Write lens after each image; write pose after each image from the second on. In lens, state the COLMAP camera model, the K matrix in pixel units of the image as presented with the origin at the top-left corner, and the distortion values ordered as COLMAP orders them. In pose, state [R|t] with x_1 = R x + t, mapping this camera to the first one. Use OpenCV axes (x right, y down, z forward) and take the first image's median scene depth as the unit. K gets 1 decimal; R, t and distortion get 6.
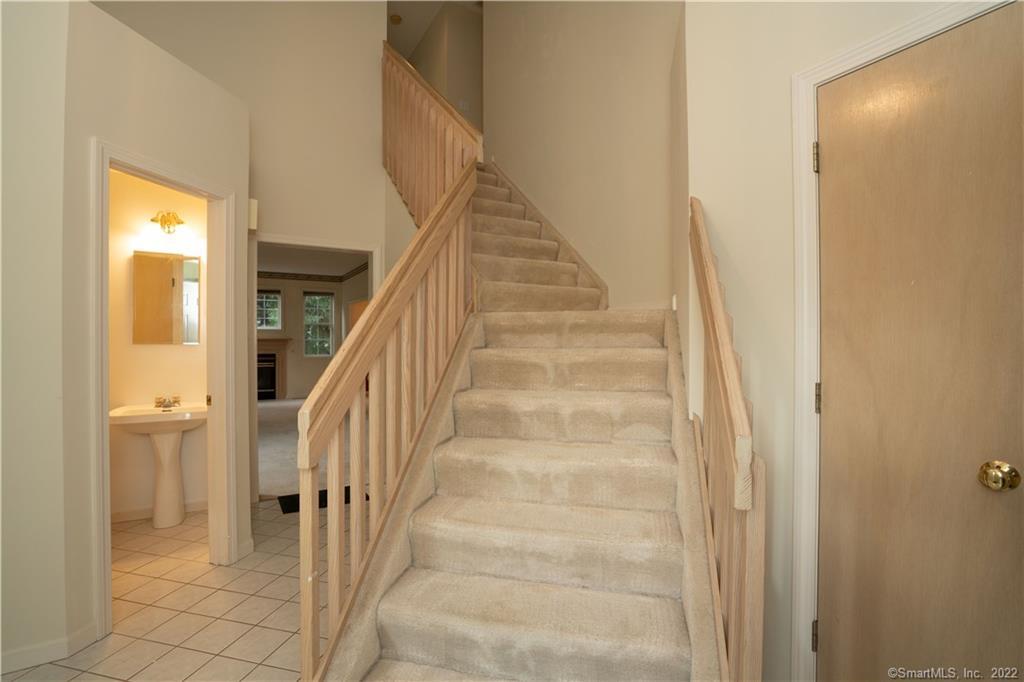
lens RADIAL K [[470.0, 0, 508.2], [0, 470.0, 342.7], [0, 0, 1]] dist [-0.027712, 0.001273]
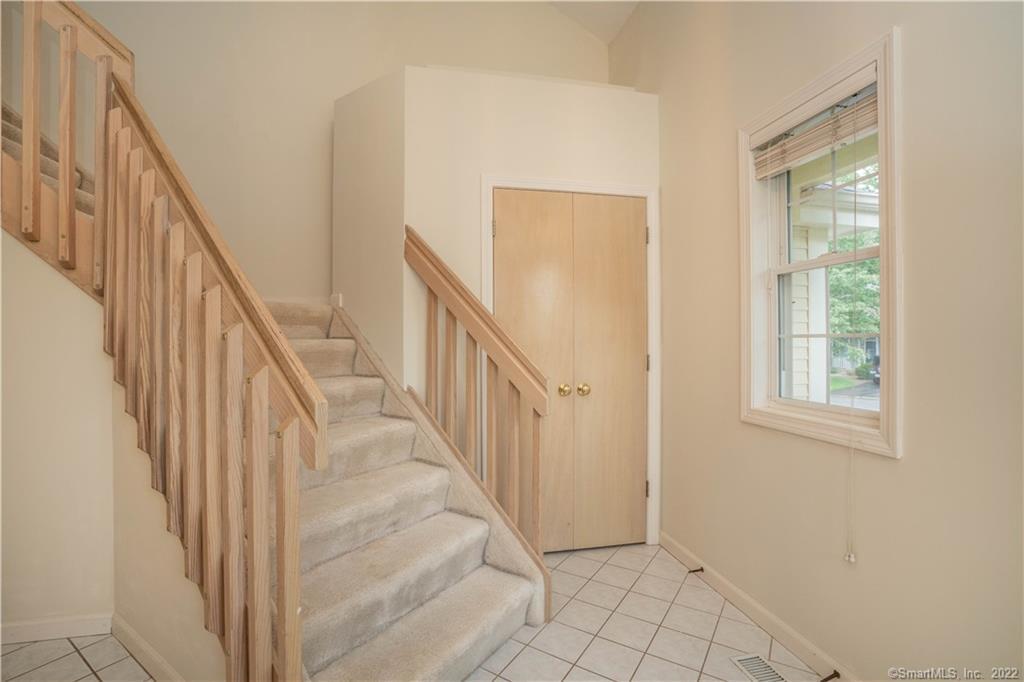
lens RADIAL K [[470.0, 0, 507.2], [0, 470.0, 340.9], [0, 0, 1]] dist [-0.027712, 0.001273]
pose [[0.337185, 0.004553, 0.941427, -0.700818], [0.003650, 0.999974, -0.006144, 0.028413], [-0.941431, 0.005507, 0.337160, 0.245359]]
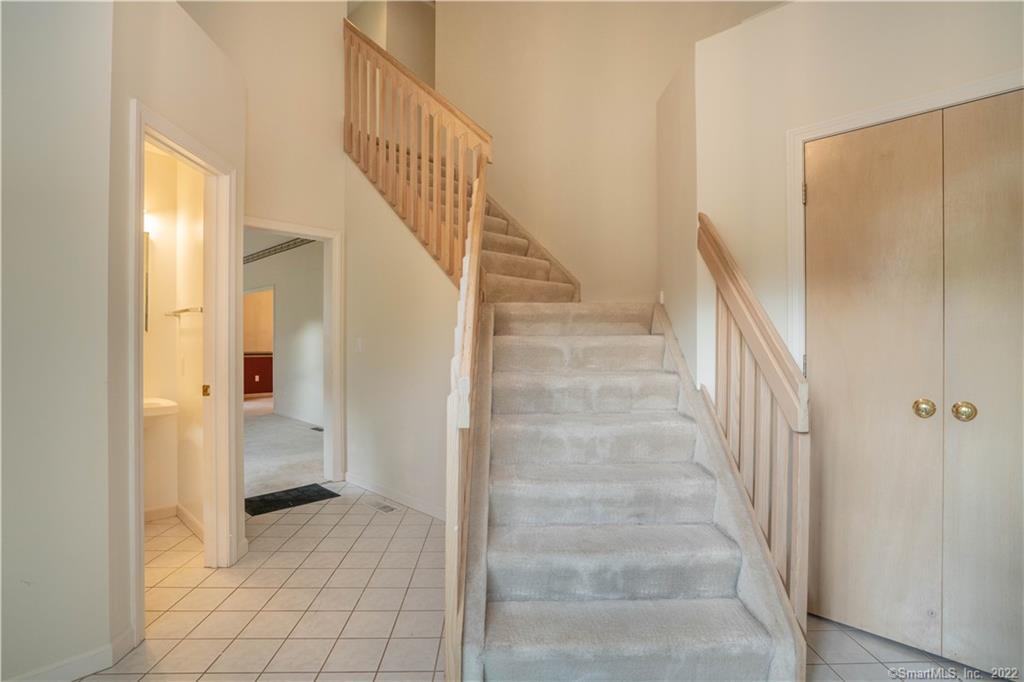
lens RADIAL K [[494.8, 0, 513.3], [0, 494.8, 342.1], [0, 0, 1]] dist [-0.024081, 0.001273]
pose [[0.963337, 0.002013, 0.268288, -0.401353], [-0.001773, 0.999998, -0.001137, 0.035767], [-0.268290, 0.000619, 0.963338, -0.130117]]
